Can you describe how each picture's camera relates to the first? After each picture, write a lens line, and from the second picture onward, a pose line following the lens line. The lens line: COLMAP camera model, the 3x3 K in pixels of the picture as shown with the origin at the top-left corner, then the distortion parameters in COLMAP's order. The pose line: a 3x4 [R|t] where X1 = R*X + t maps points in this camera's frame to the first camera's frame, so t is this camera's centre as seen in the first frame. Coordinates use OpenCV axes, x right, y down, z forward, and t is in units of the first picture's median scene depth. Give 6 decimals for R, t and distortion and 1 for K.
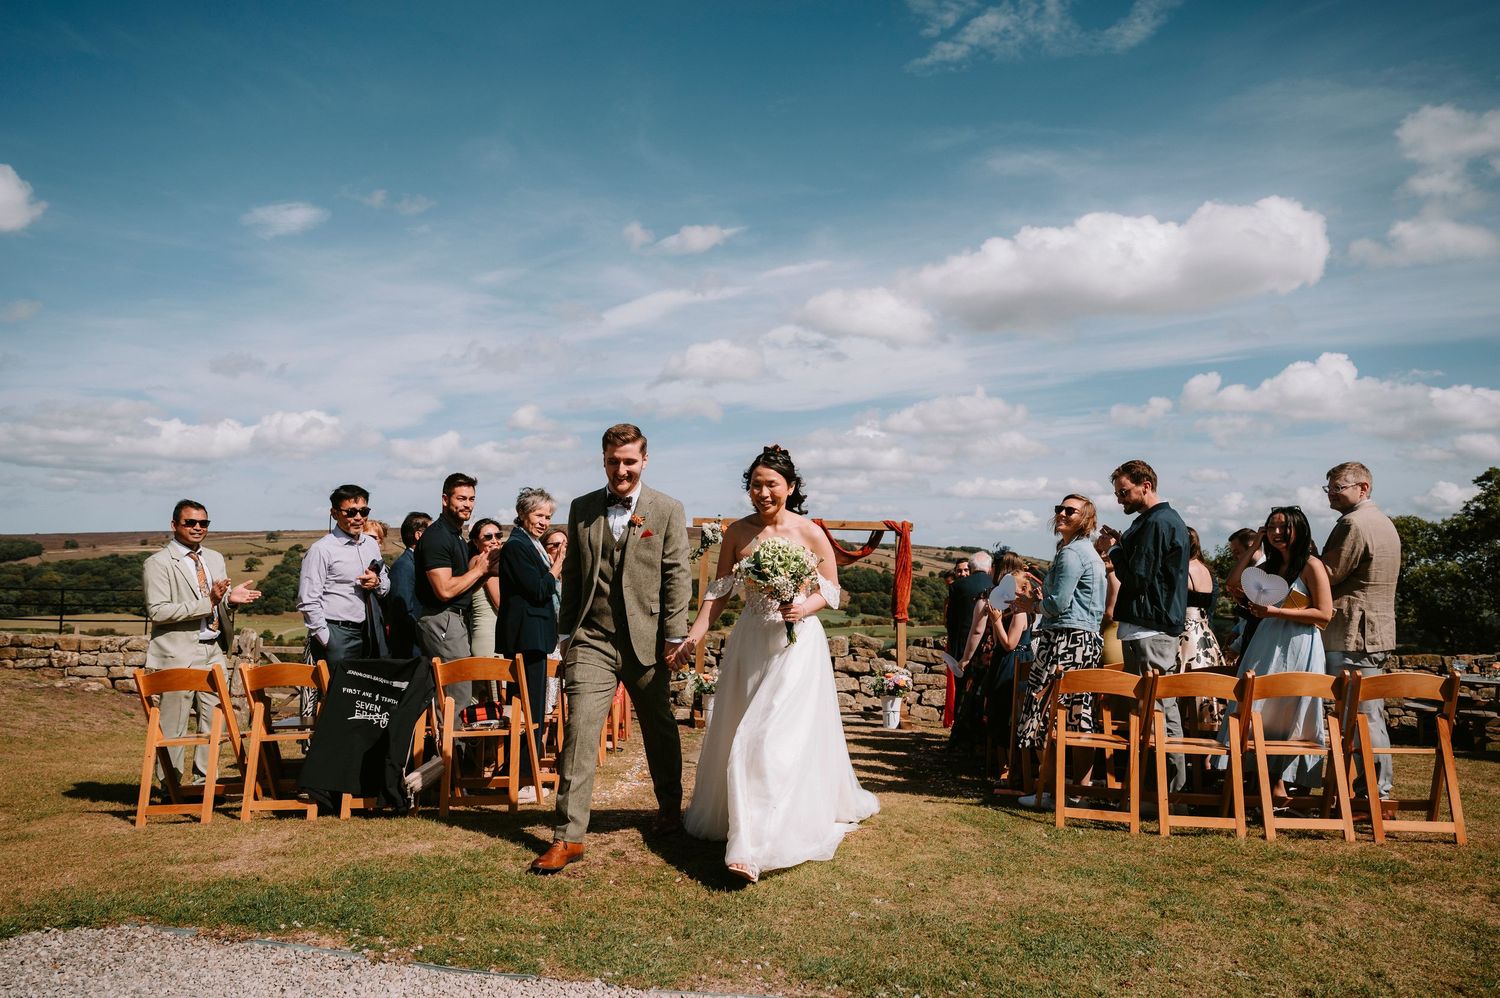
lens RADIAL K [[1016.7, 0, 738.2], [0, 1016.7, 502.0], [0, 0, 1]] dist [-0.000087, 0.007520]
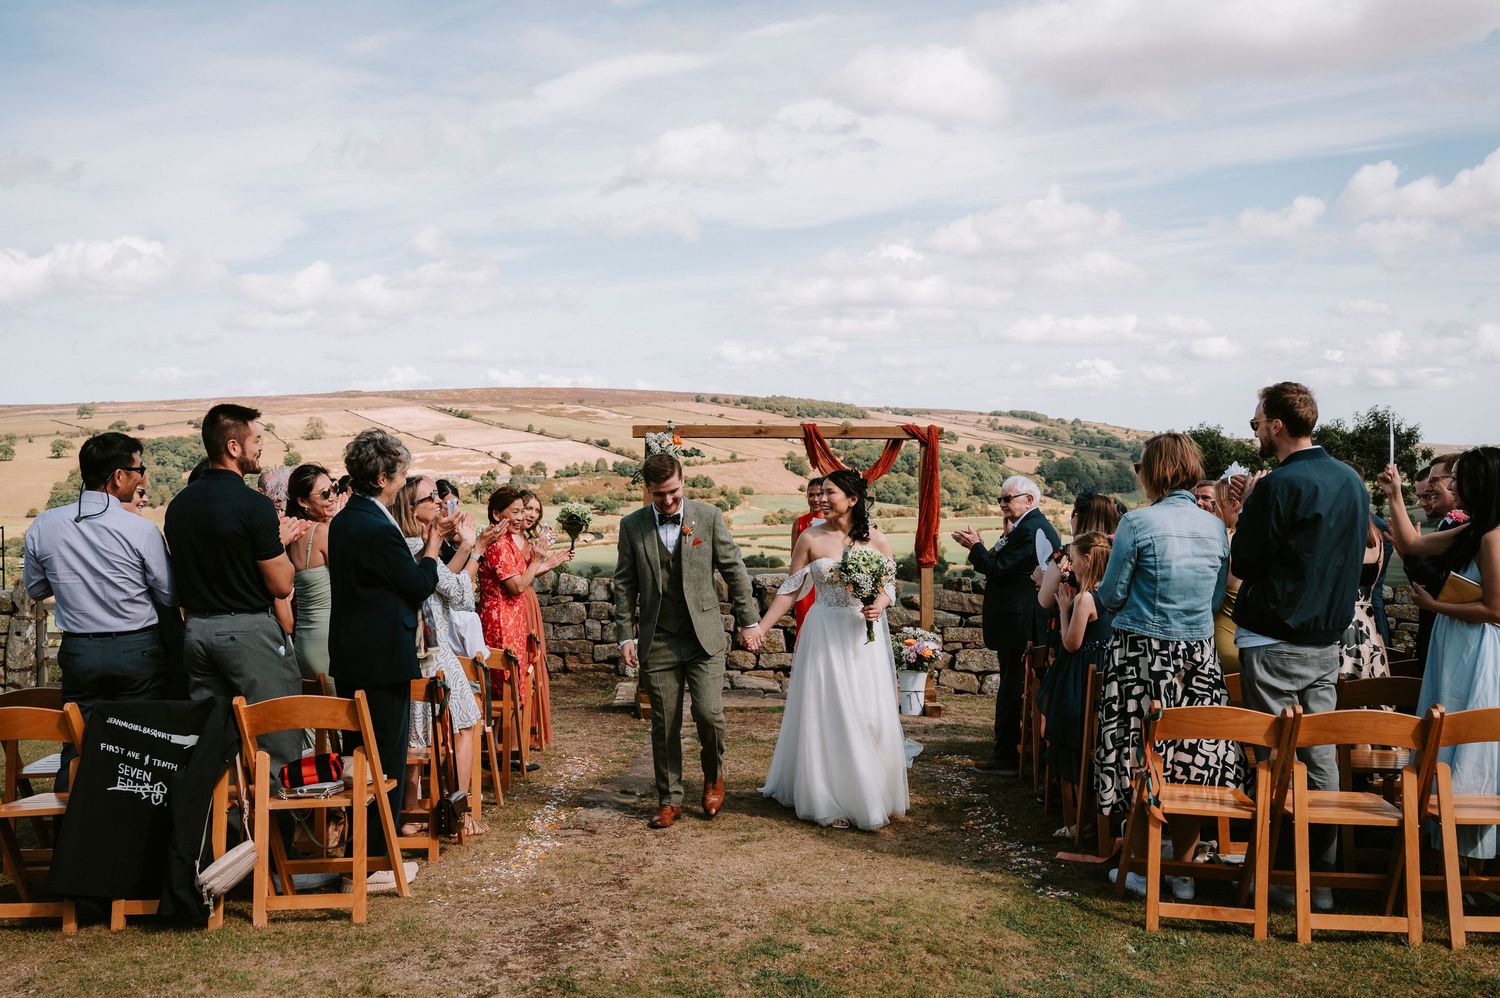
lens RADIAL K [[1360.3, 0, 713.7], [0, 1360.3, 507.5], [0, 0, 1]] dist [0.003429, 0.000000]
pose [[0.999904, -0.013825, 0.000484, 0.021103], [0.013684, 0.993626, 0.111891, -0.068618], [-0.002028, -0.111873, 0.993720, 0.107850]]
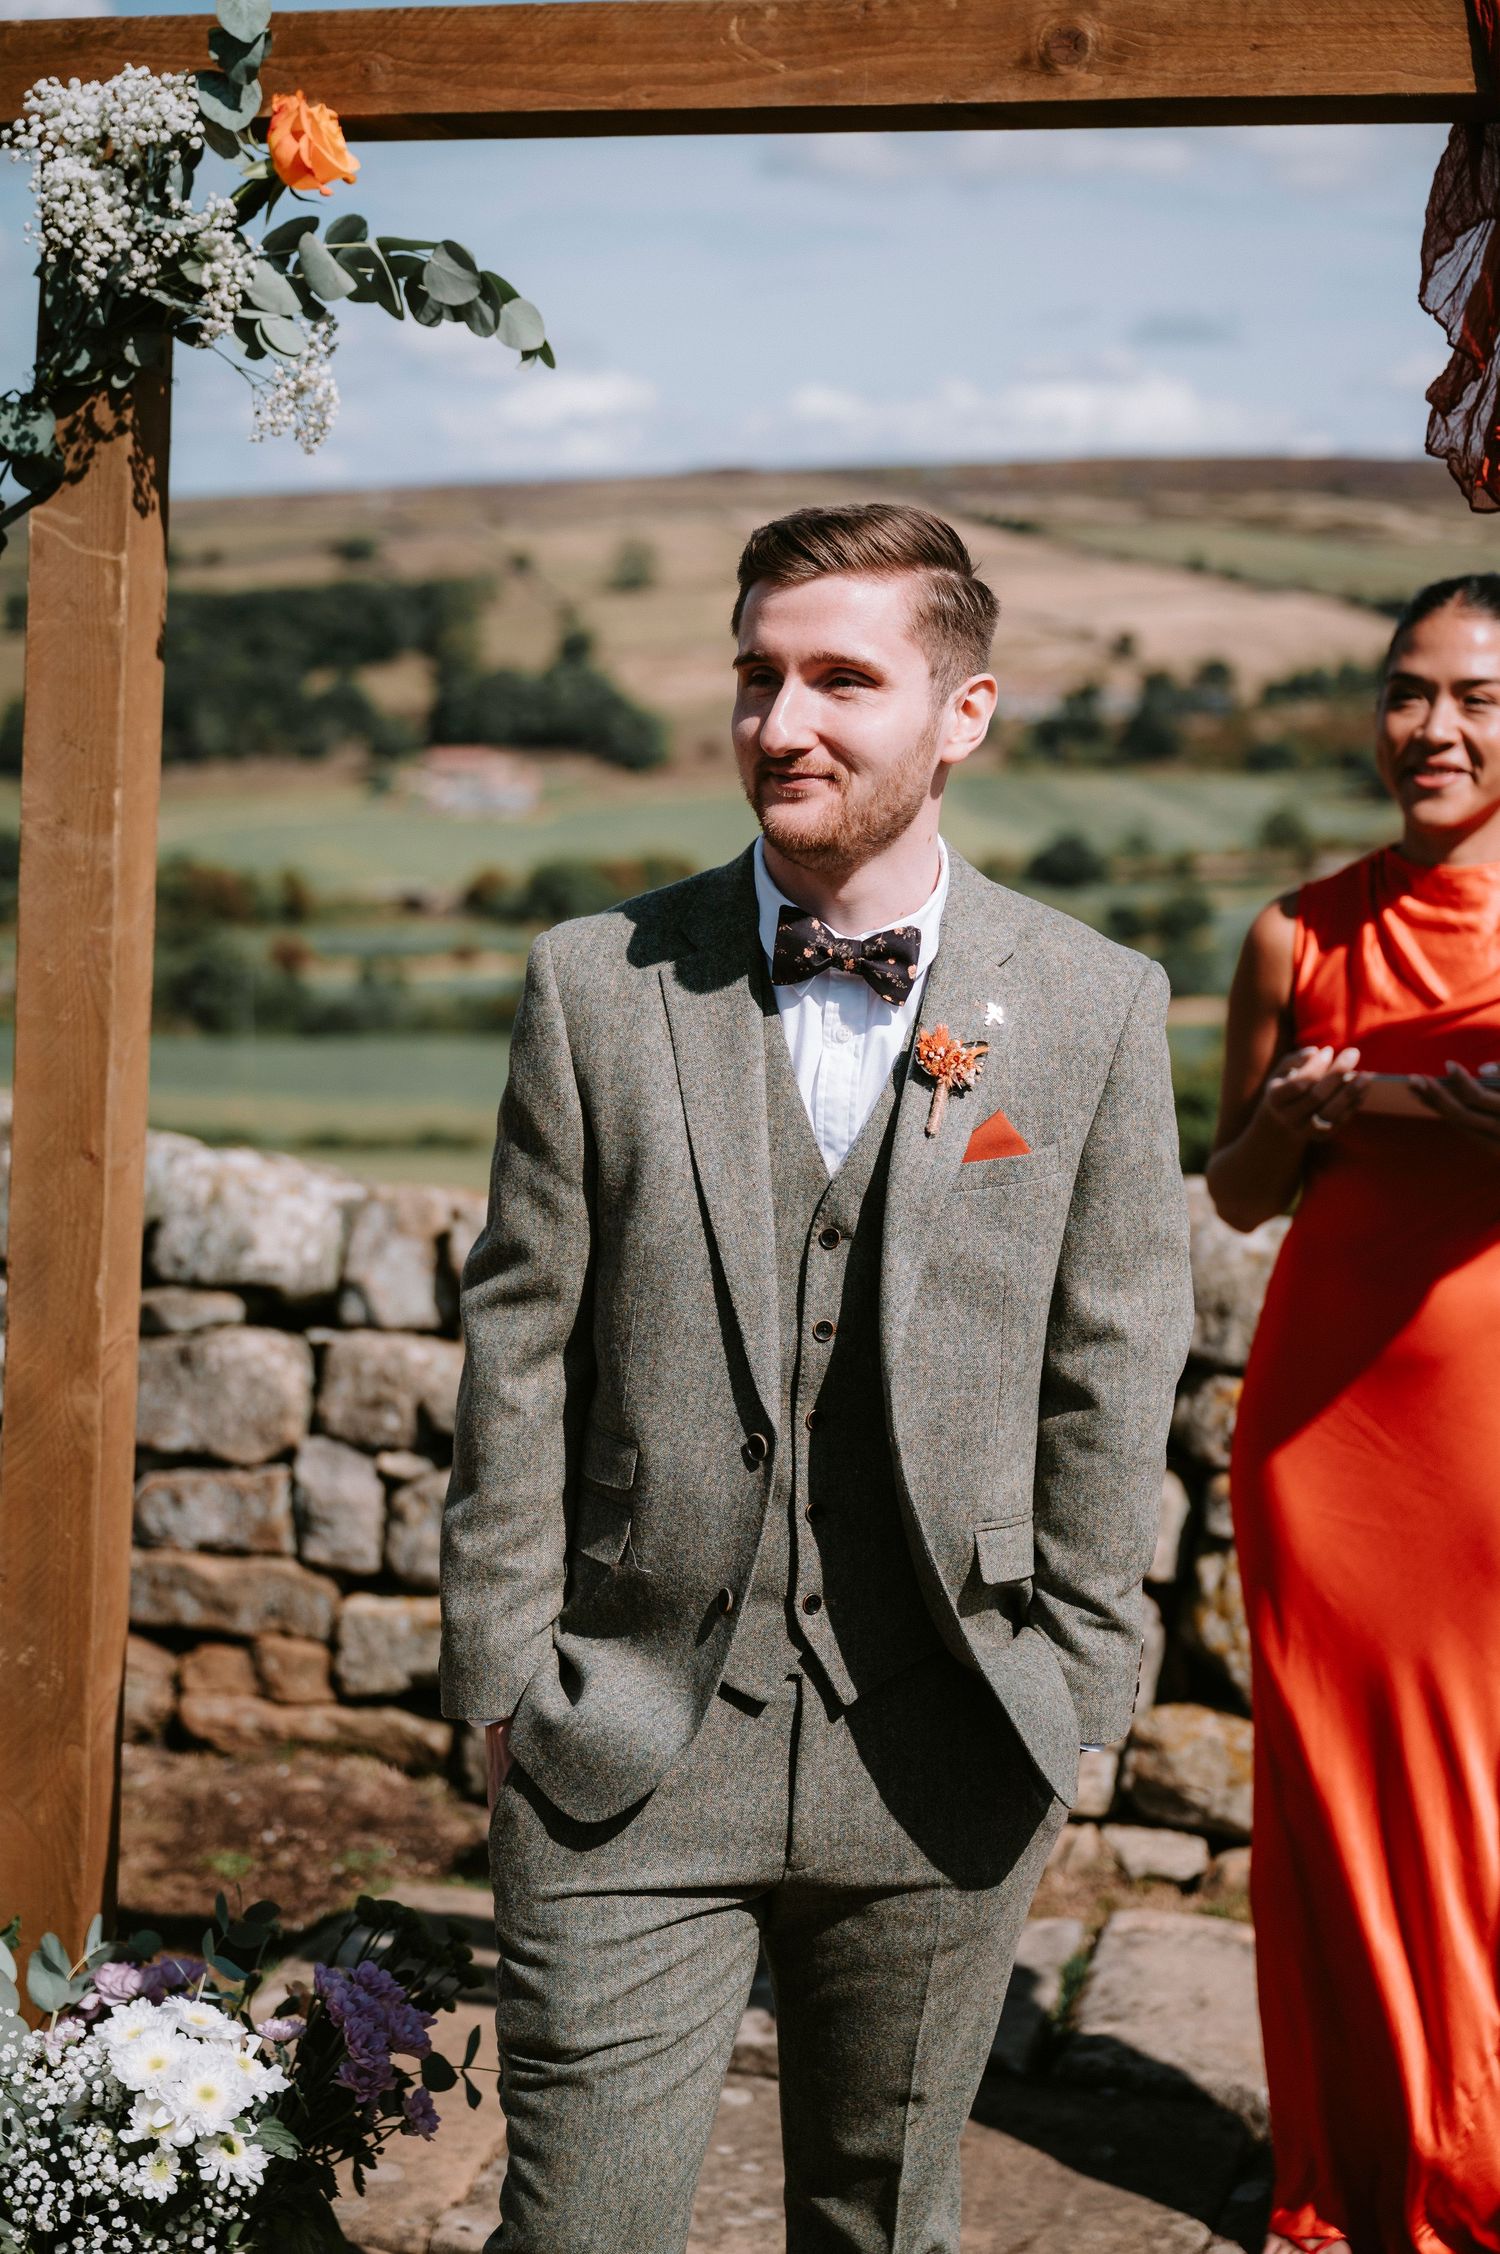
lens RADIAL K [[3622.0, 0, 750.8], [0, 3622.0, 1135.3], [0, 0, 1]] dist [-0.000003, 0.000000]
pose [[0.967268, 0.026462, -0.252373, 0.189525], [0.026212, 0.978808, 0.203094, 0.094056], [0.252399, -0.203062, 0.946077, 1.528343]]
